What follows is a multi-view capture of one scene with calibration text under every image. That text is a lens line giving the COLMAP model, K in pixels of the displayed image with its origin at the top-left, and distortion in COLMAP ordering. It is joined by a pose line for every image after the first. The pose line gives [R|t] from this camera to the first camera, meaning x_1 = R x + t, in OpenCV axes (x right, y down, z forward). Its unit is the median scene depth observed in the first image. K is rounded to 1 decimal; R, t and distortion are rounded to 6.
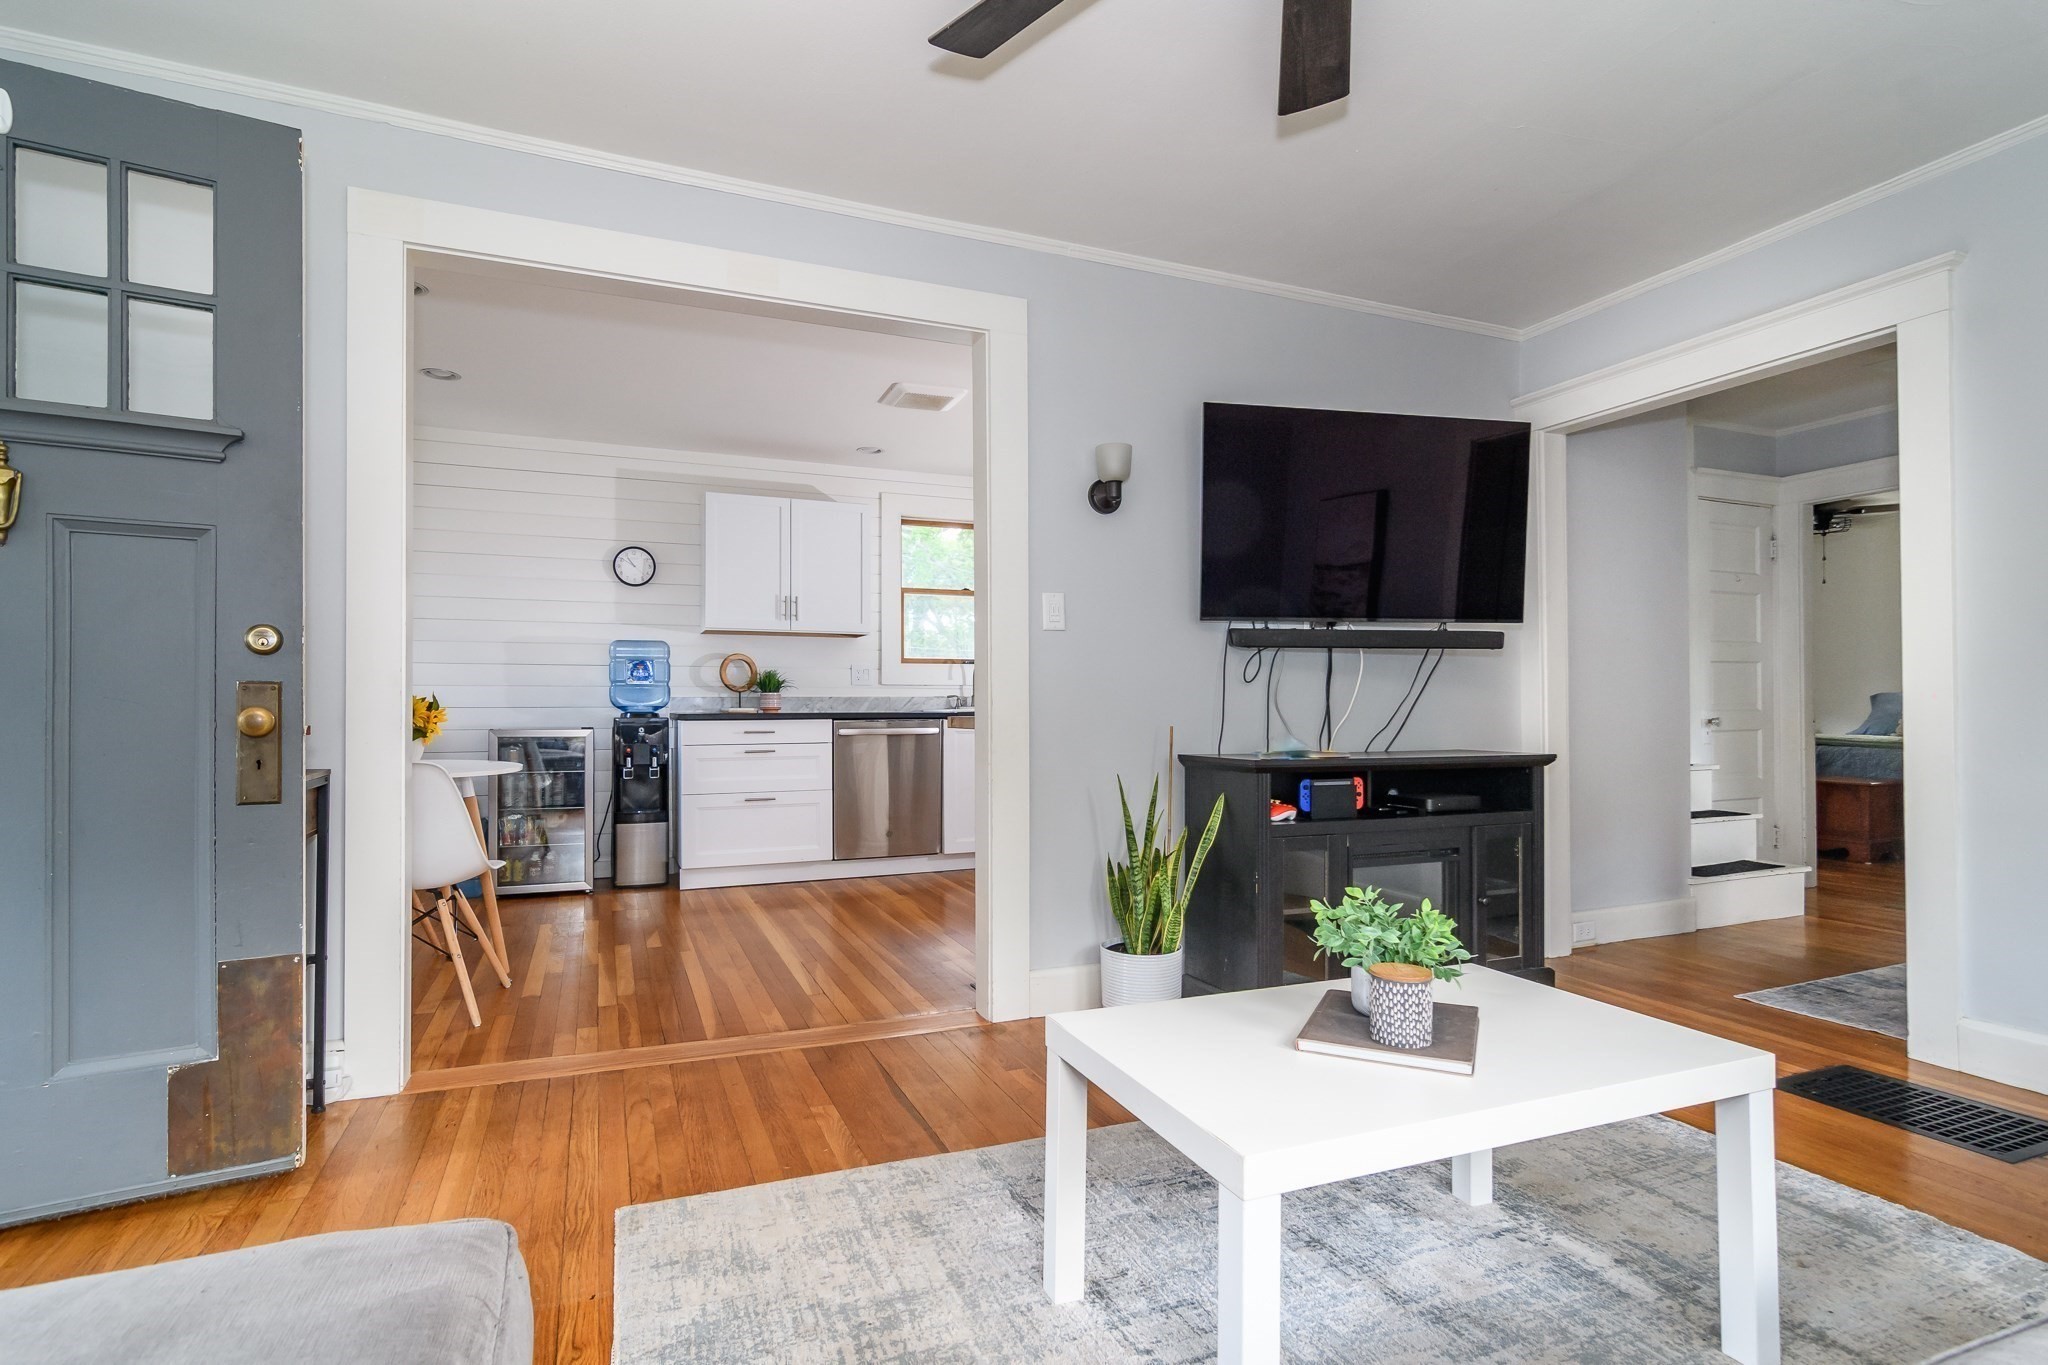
lens RADIAL K [[1013.3, 0, 1009.9], [0, 1013.3, 671.9], [0, 0, 1]] dist [0.000273, -0.000434]
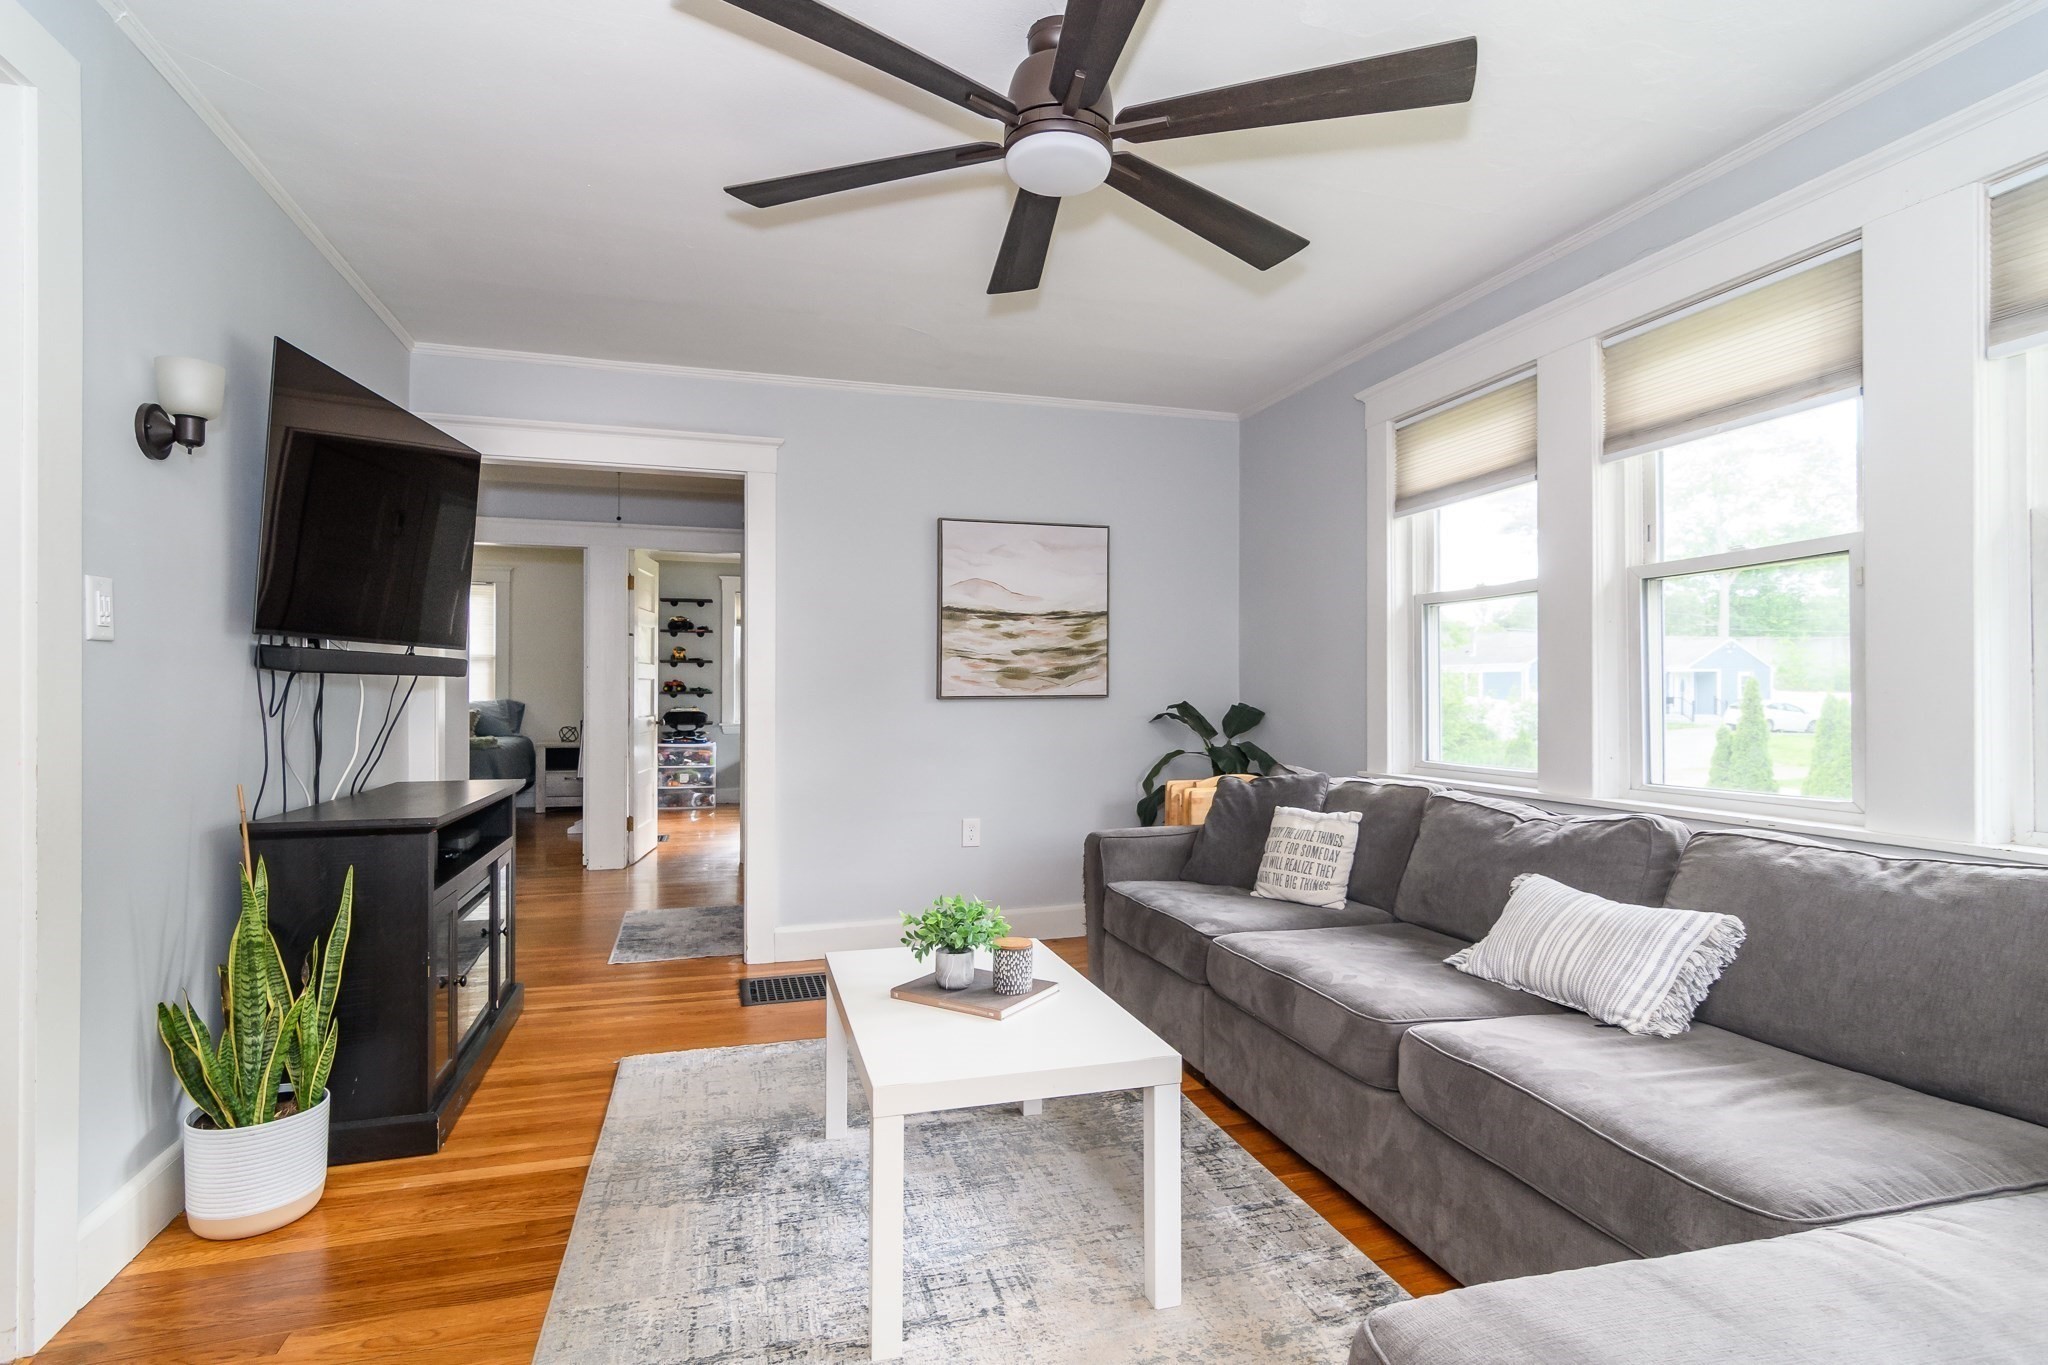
lens RADIAL K [[1003.9, 0, 1027.2], [0, 1003.9, 697.9], [0, 0, 1]] dist [0.001513, 0.000140]
pose [[0.106446, -0.001556, 0.994317, -0.481510], [-0.028387, 0.999586, 0.004603, -0.025202], [-0.993913, -0.028716, 0.106358, 0.398556]]
